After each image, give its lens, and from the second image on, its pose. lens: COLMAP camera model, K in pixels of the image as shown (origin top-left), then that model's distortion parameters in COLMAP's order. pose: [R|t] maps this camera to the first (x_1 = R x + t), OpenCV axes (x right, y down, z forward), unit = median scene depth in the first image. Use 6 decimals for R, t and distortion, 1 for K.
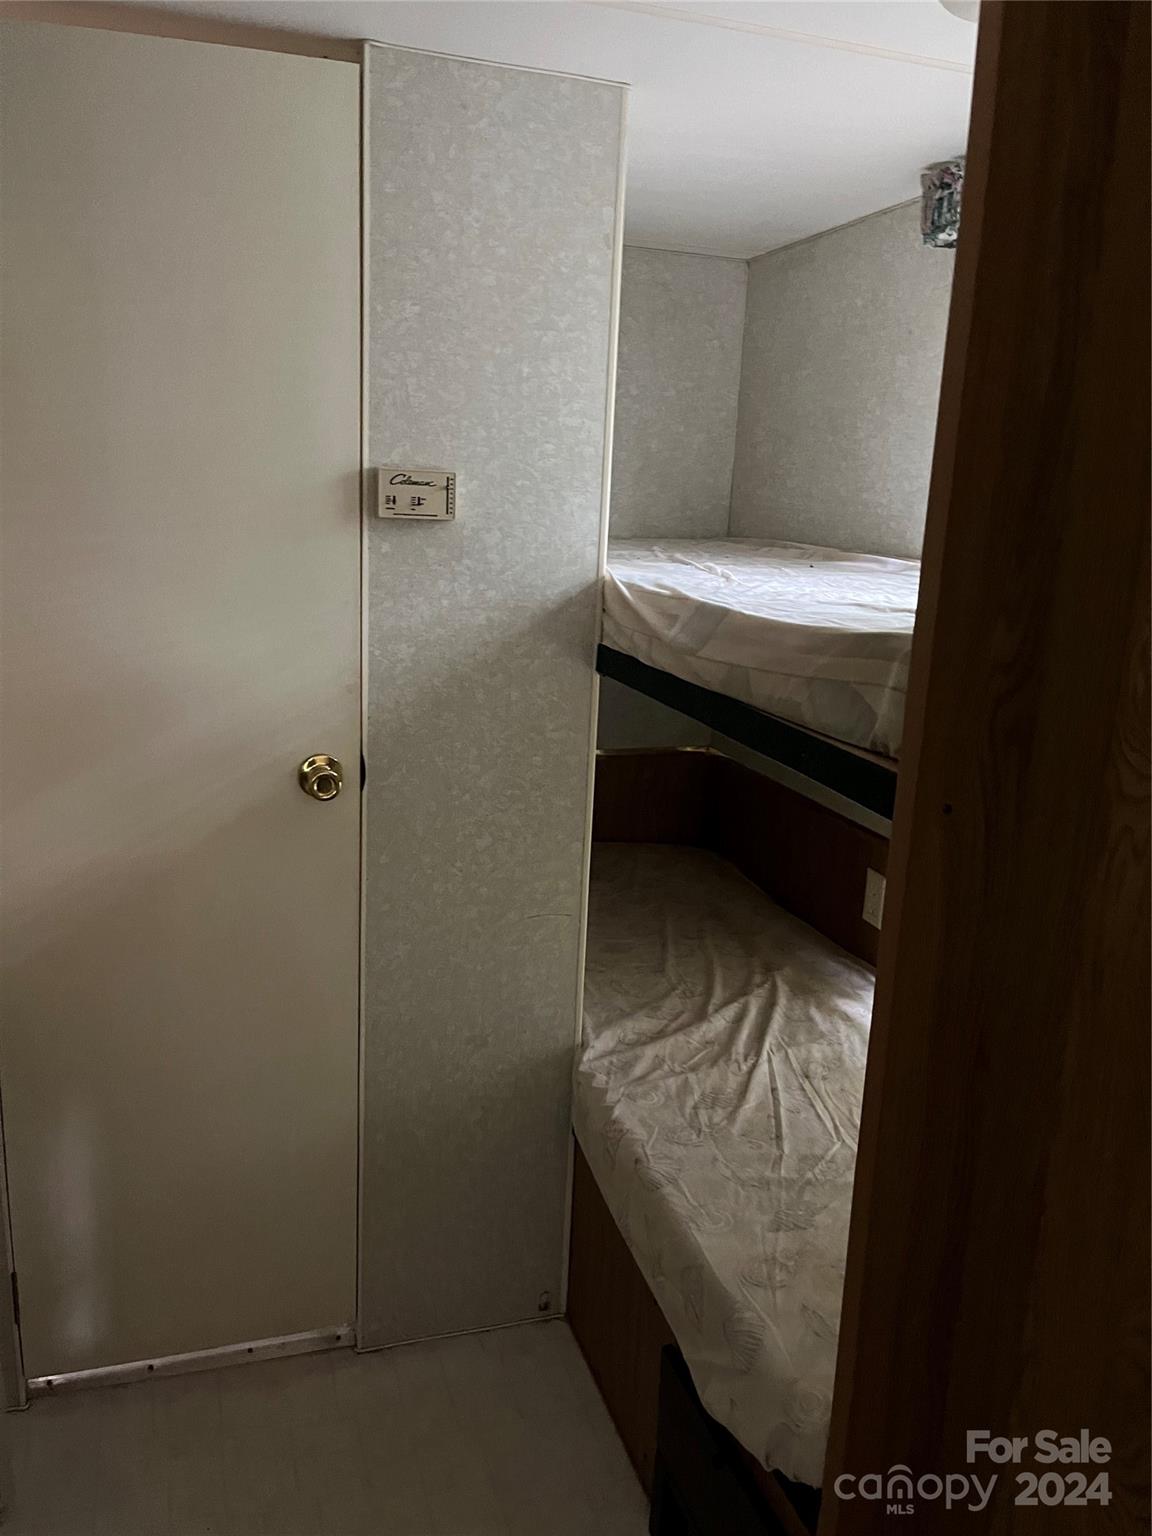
lens RADIAL K [[1174.0, 0, 567.2], [0, 1174.0, 762.4], [0, 0, 1]] dist [0.073531, -0.091336]
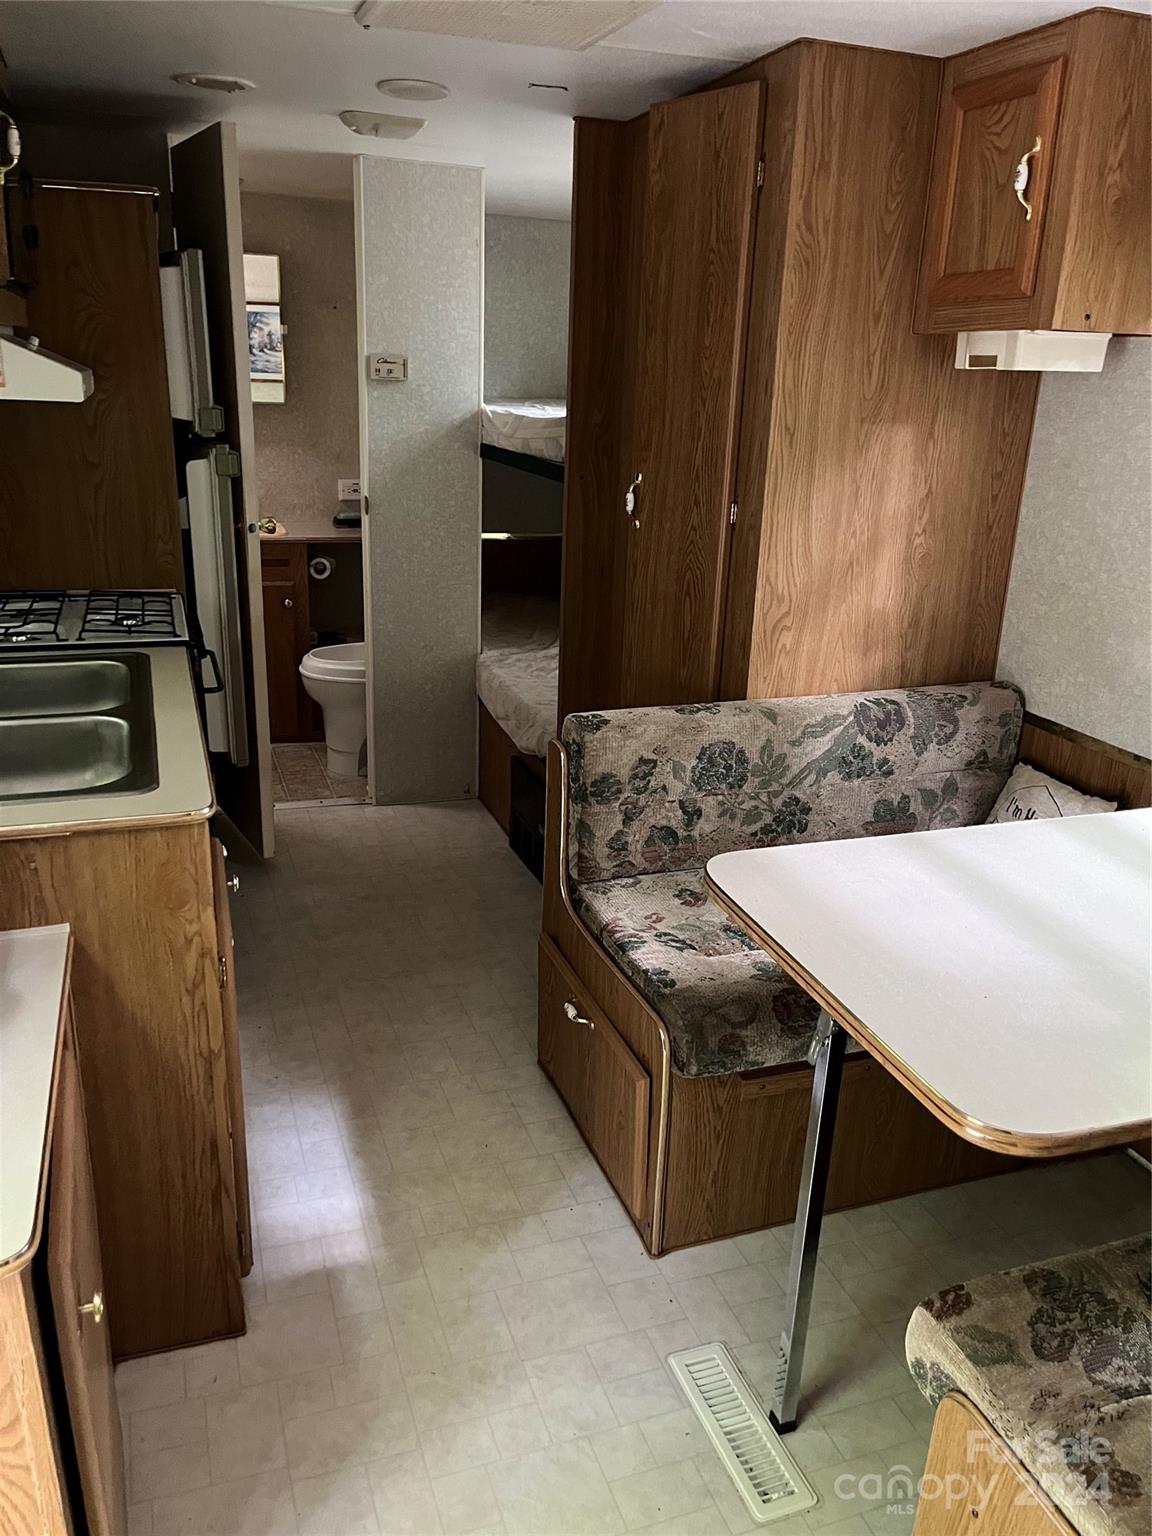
lens RADIAL K [[1174.0, 0, 569.6], [0, 1174.0, 754.9], [0, 0, 1]] dist [0.073531, -0.091336]
pose [[0.999605, -0.017023, 0.022354, 0.132922], [0.015164, 0.996613, 0.080828, 0.290430], [-0.023654, -0.080457, 0.996477, -1.148842]]
